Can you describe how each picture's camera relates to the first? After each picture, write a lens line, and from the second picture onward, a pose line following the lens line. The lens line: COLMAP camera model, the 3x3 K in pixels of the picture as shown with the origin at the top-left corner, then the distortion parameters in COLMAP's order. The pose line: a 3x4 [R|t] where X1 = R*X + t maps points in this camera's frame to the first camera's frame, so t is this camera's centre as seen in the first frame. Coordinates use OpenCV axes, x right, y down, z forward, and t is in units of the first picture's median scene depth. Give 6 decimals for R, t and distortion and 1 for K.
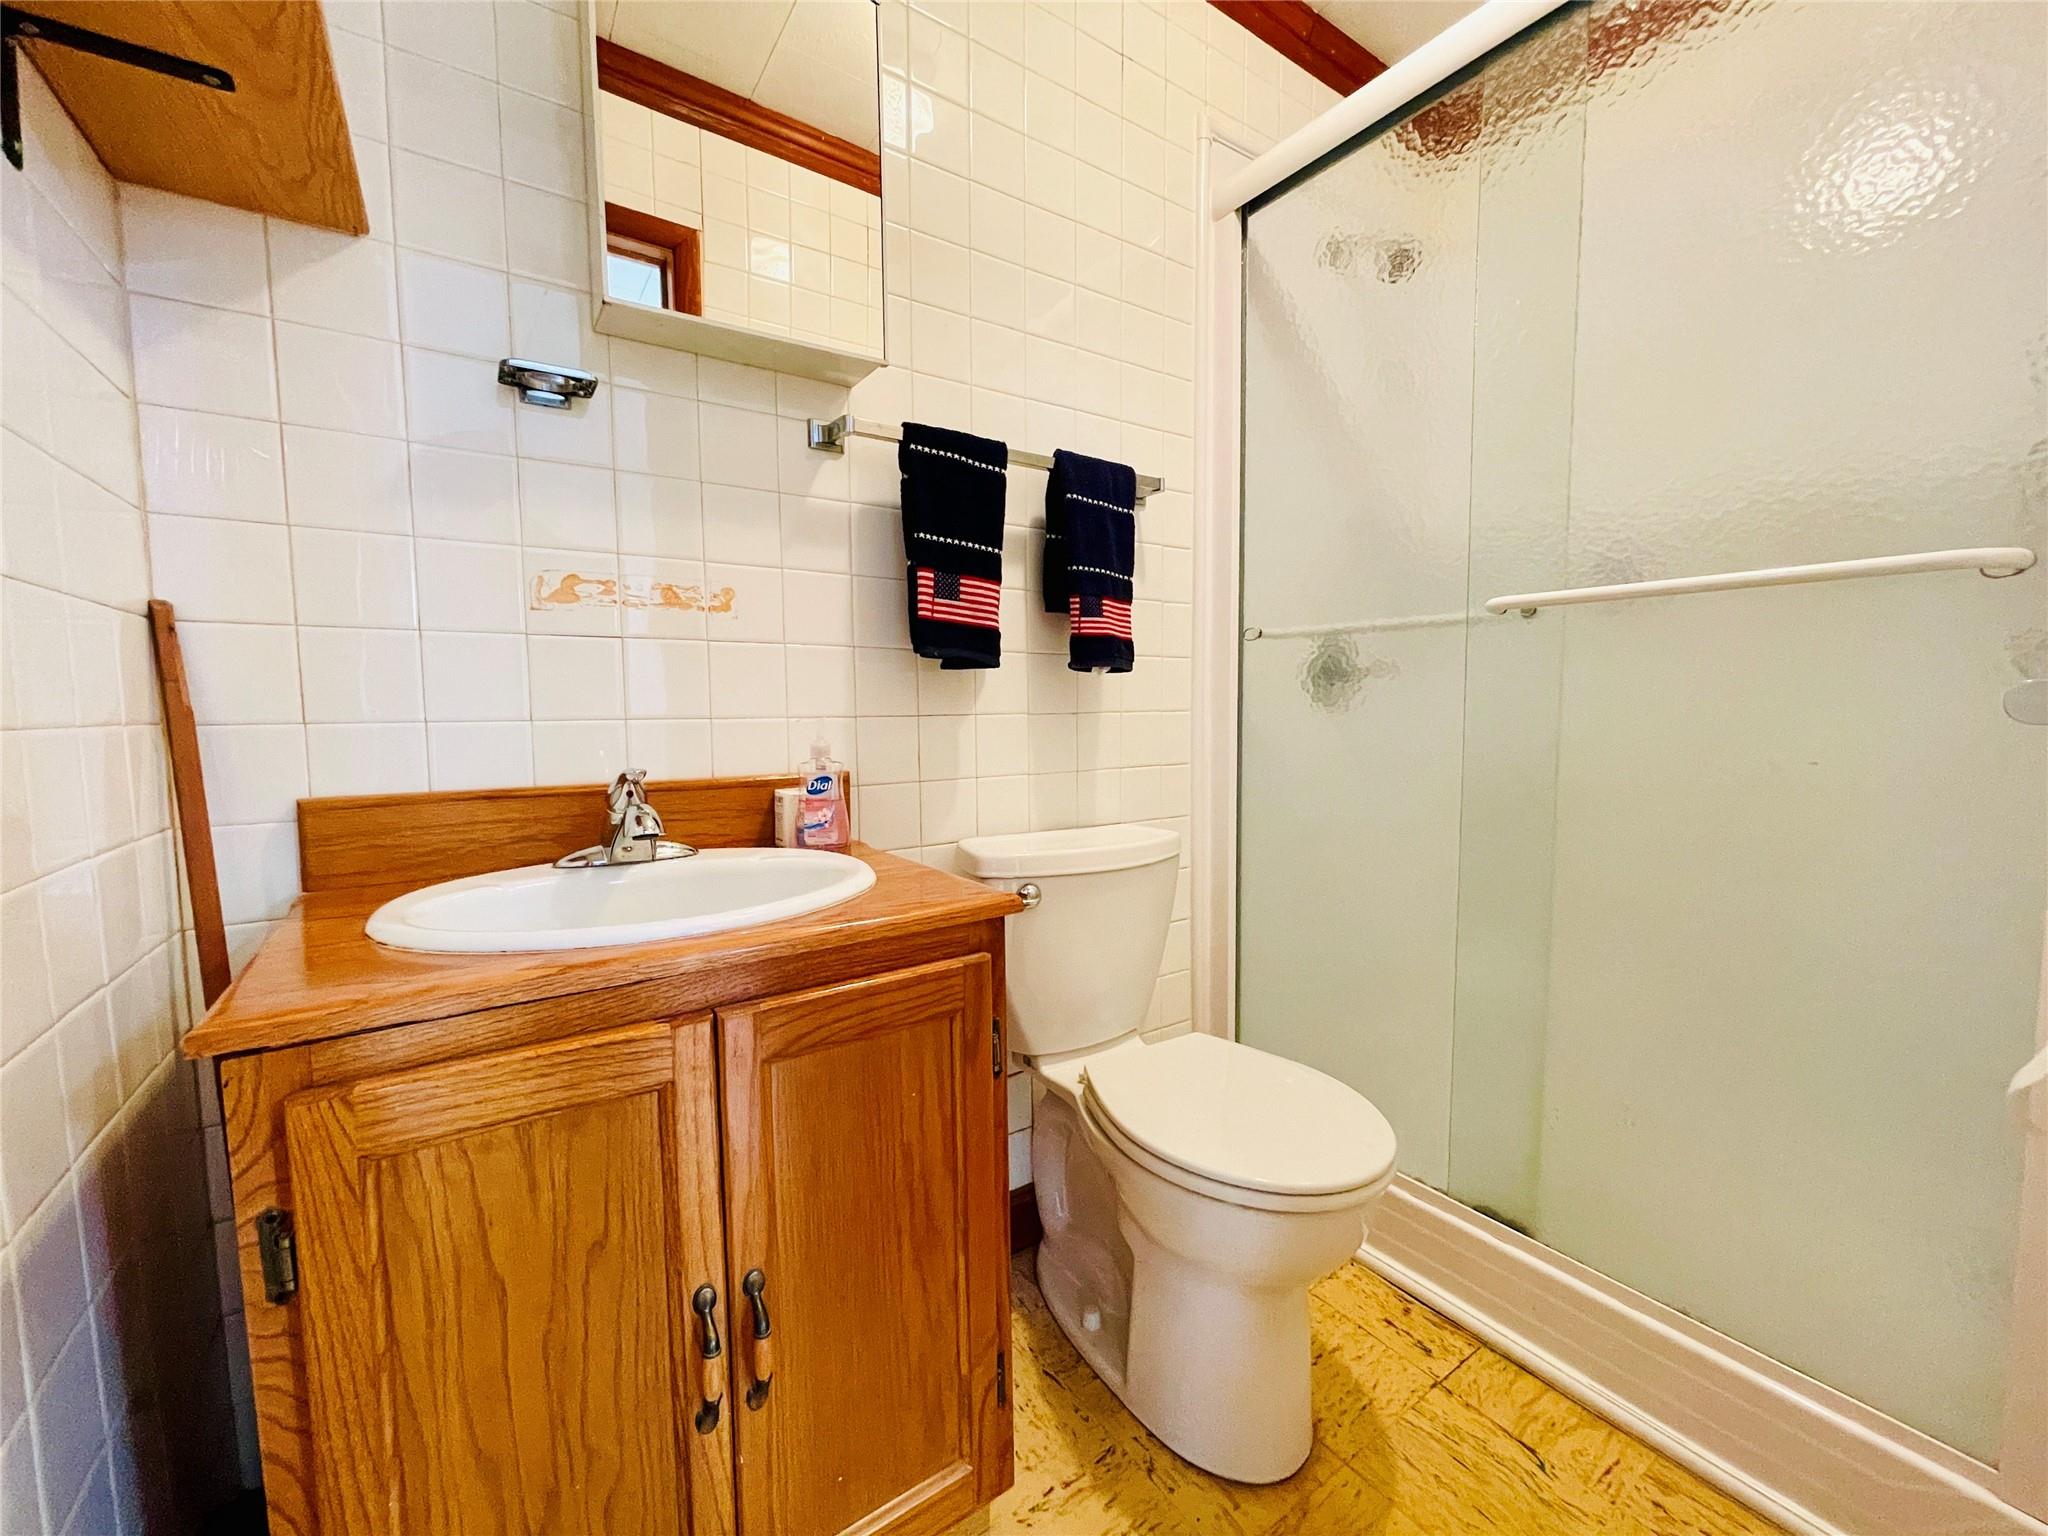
lens RADIAL K [[833.1, 0, 1029.3], [0, 833.1, 772.0], [0, 0, 1]] dist [-0.002505, 0.000998]
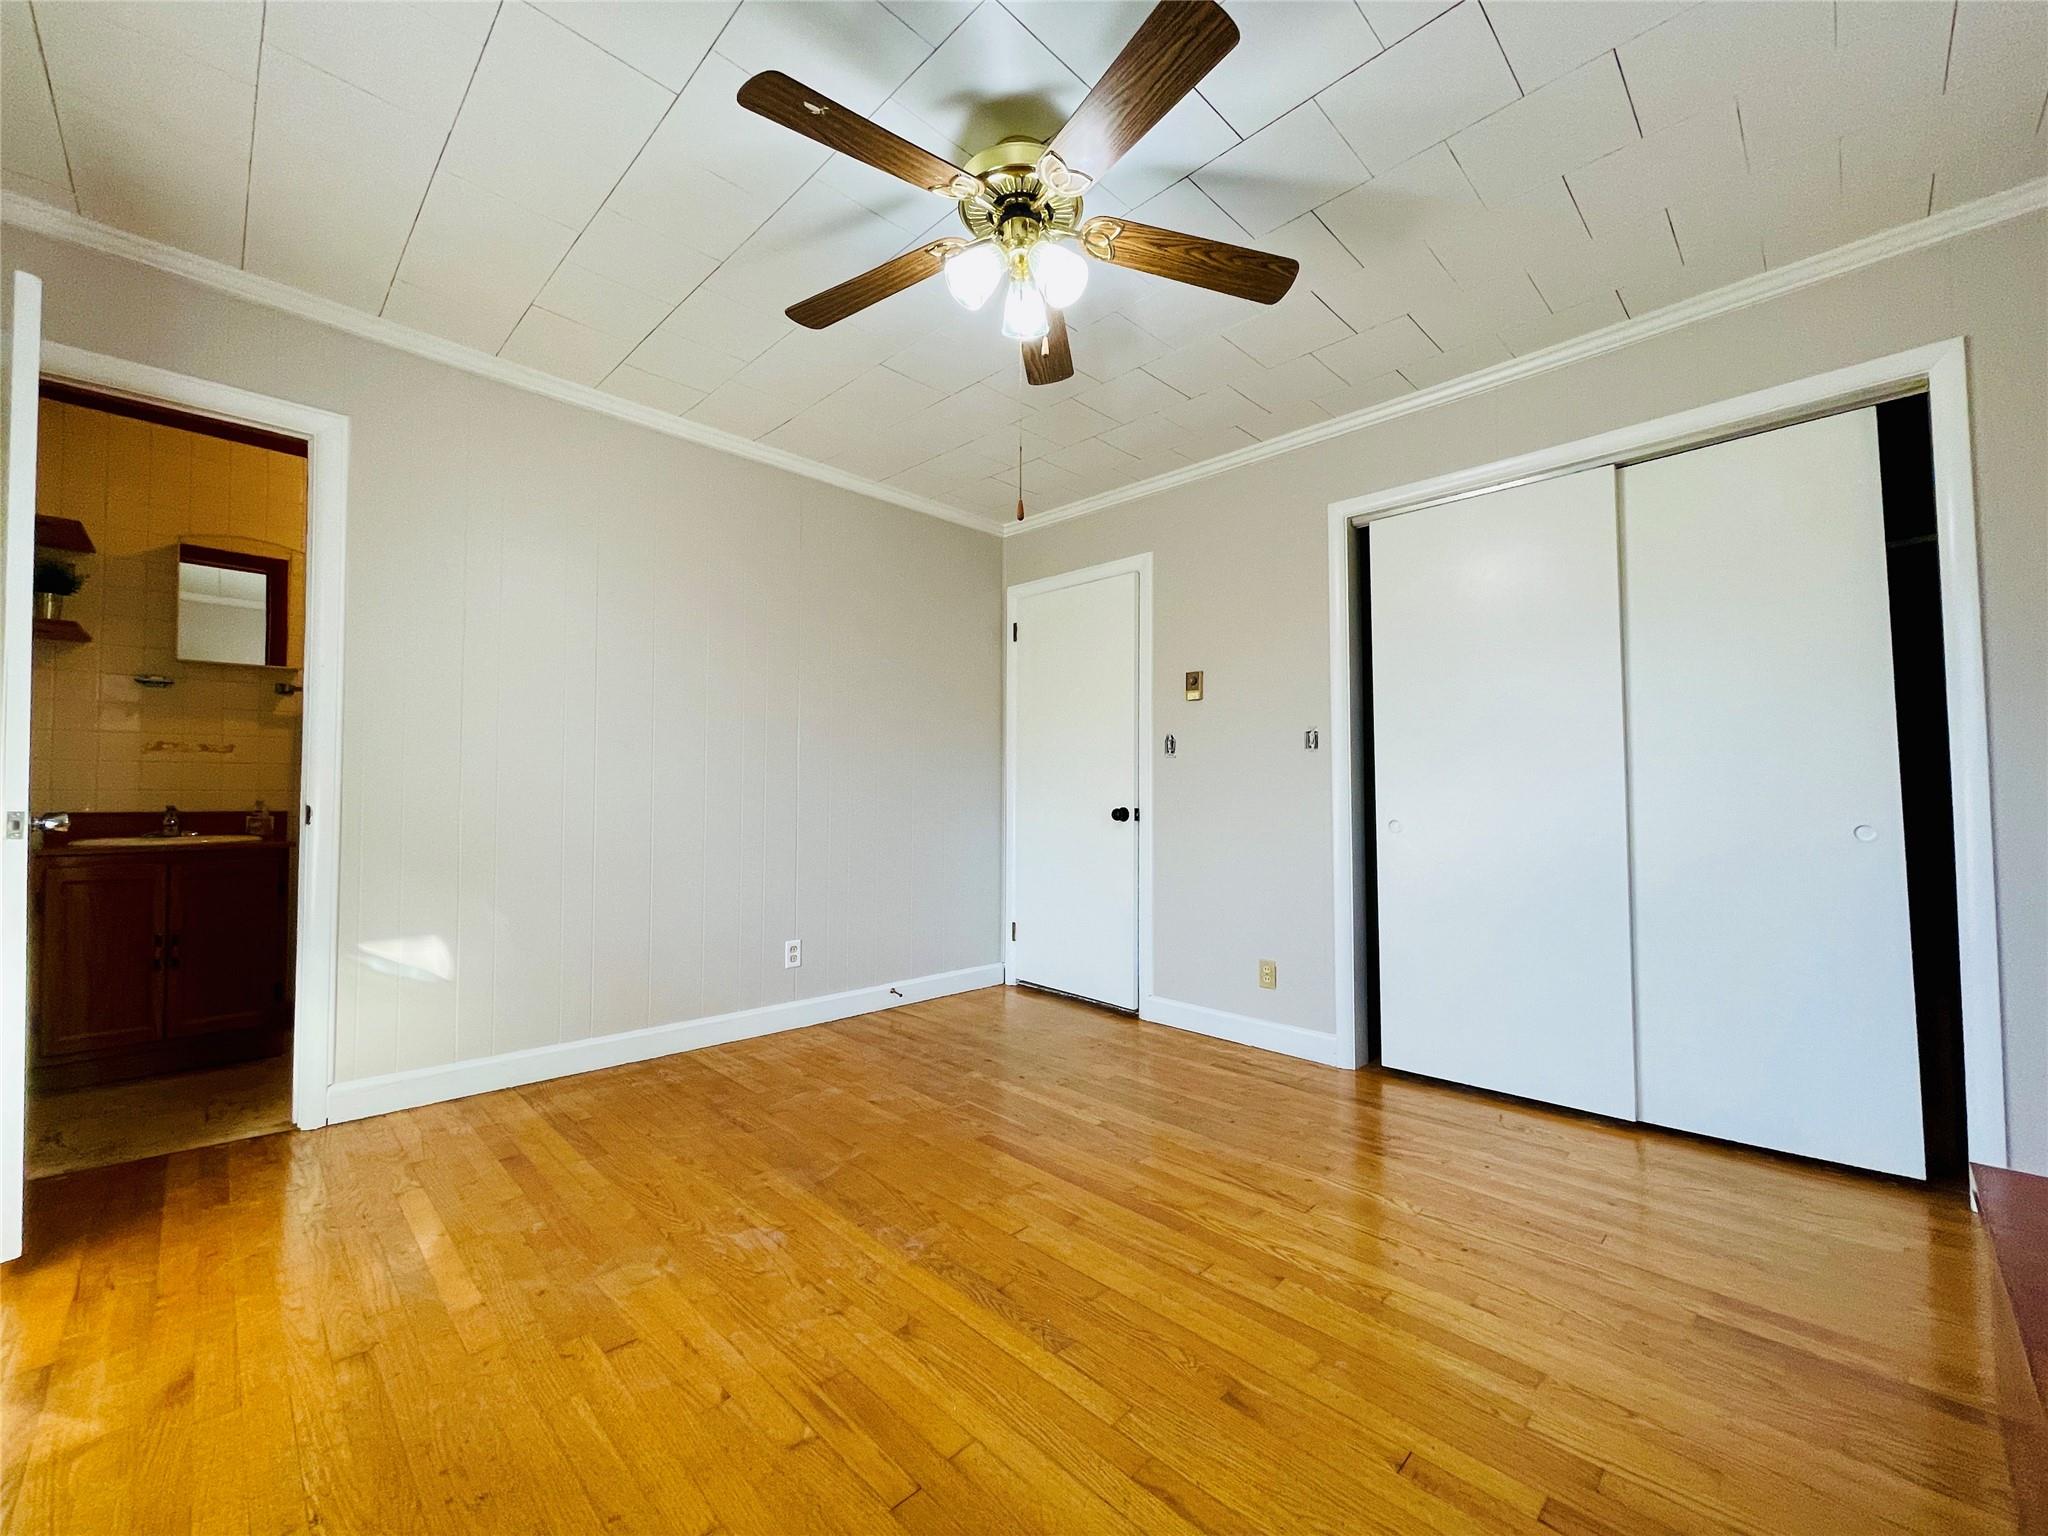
lens RADIAL K [[833.1, 0, 1022.7], [0, 833.1, 764.9], [0, 0, 1]] dist [-0.002505, 0.000998]
pose [[0.981639, 0.003639, 0.190712, 1.982110], [0.018896, 0.993045, -0.116213, 0.255156], [-0.189808, 0.117683, 0.974743, -2.559463]]
